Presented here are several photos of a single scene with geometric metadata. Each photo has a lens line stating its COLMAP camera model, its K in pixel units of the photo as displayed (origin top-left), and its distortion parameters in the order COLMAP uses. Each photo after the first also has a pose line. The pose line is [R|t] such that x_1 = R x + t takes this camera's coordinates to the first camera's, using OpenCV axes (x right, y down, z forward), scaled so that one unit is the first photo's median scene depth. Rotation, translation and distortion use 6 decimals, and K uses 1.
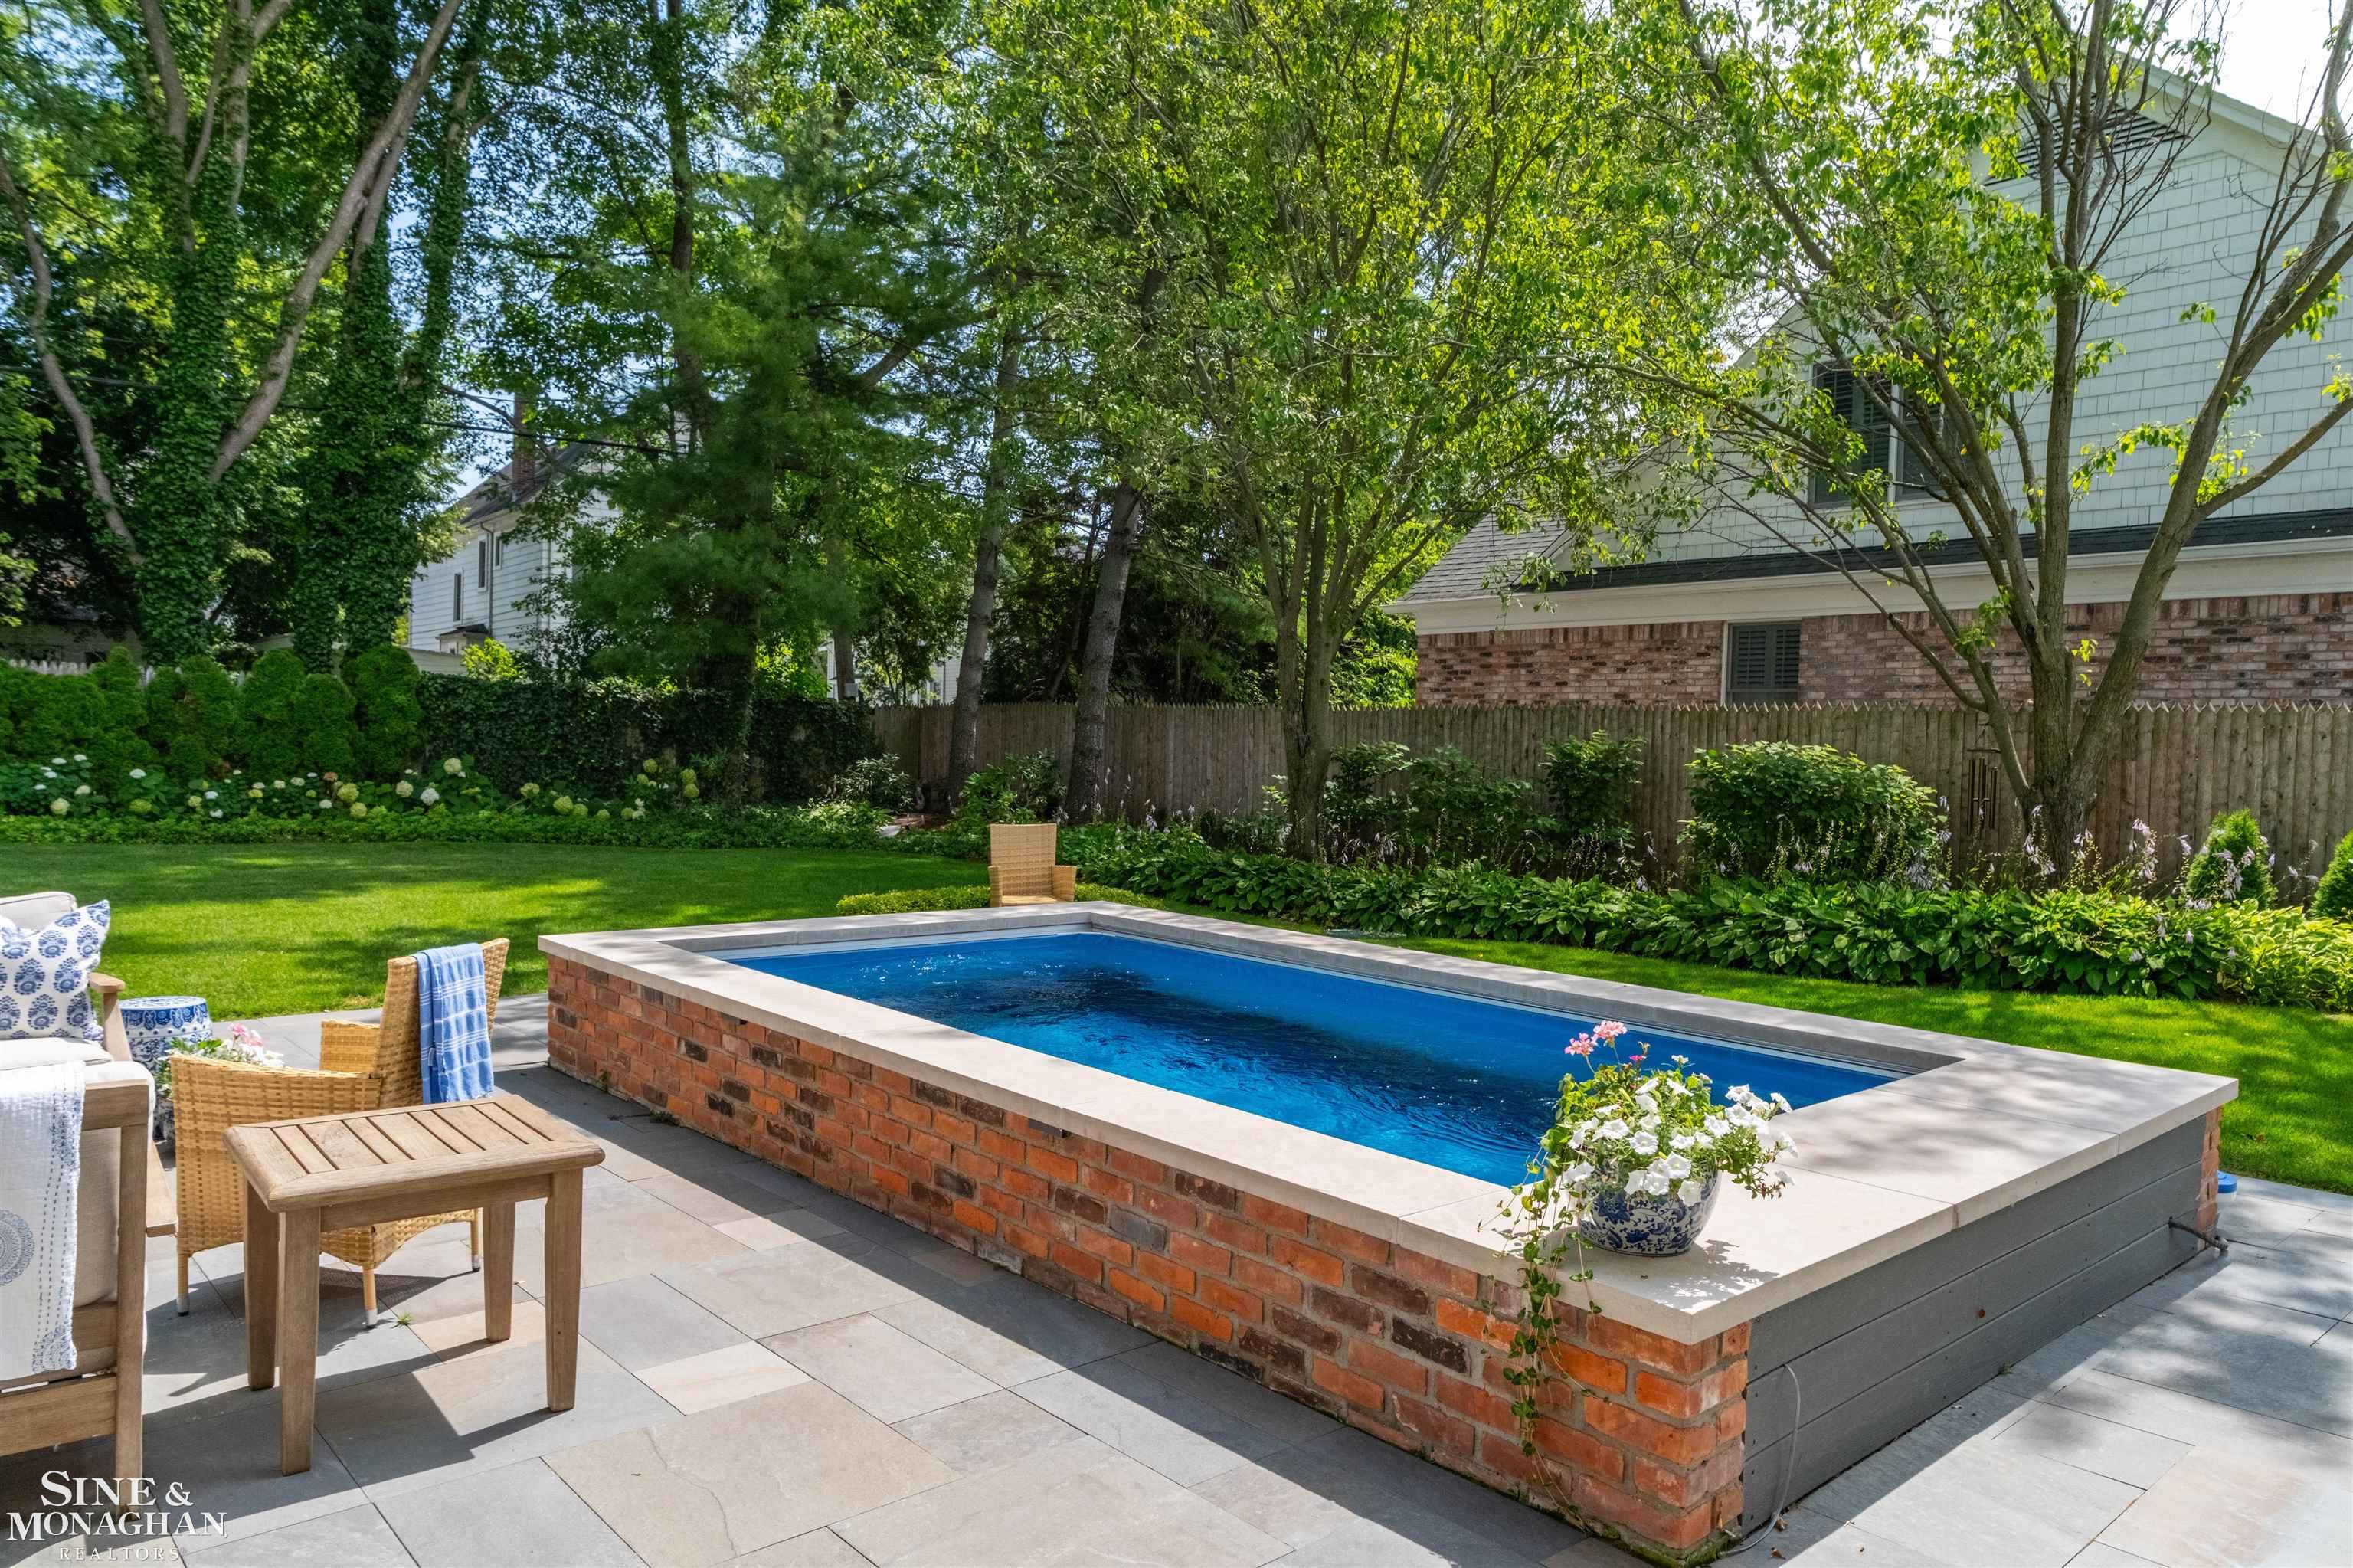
lens RADIAL K [[1564.7, 0, 1174.7], [0, 1564.7, 782.5], [0, 0, 1]] dist [-0.007121, -0.000882]
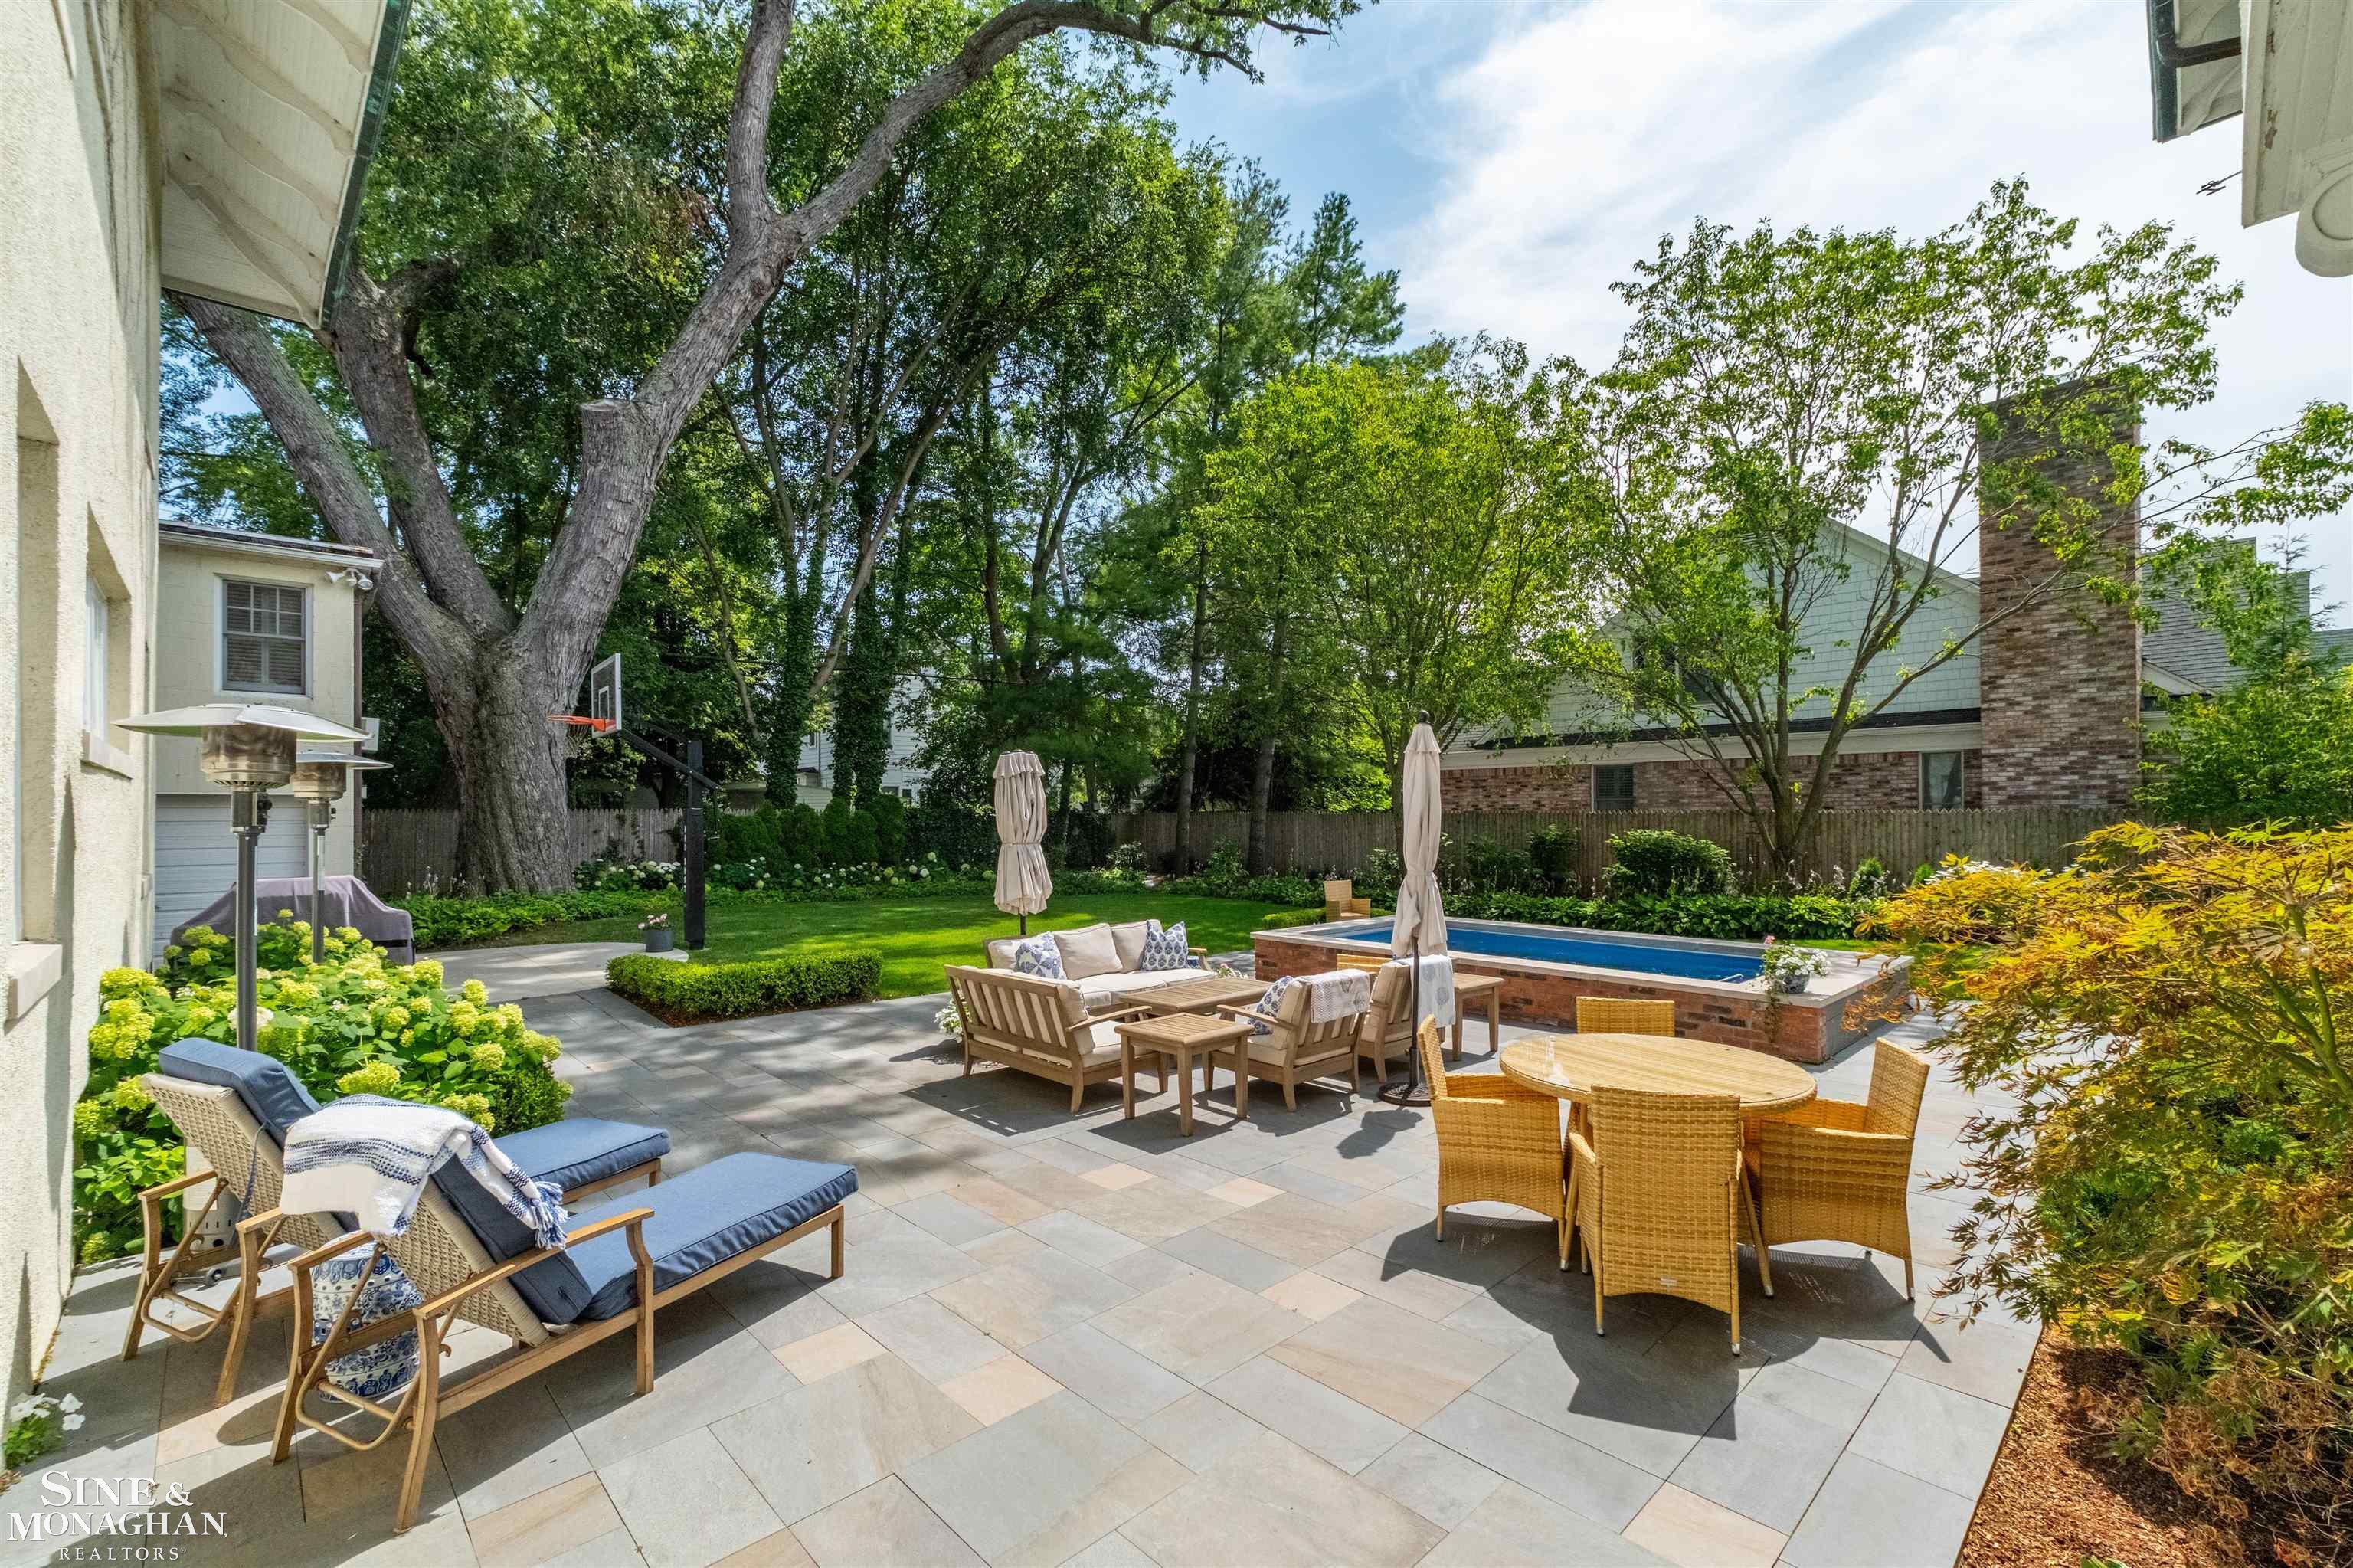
lens RADIAL K [[1006.8, 0, 1178.8], [0, 1006.8, 799.1], [0, 0, 1]] dist [-0.001787, -0.000054]
pose [[0.998769, -0.027462, 0.041301, -0.357358], [0.029208, 0.998678, -0.042287, -0.032770], [-0.040085, 0.043441, 0.998252, -0.397928]]
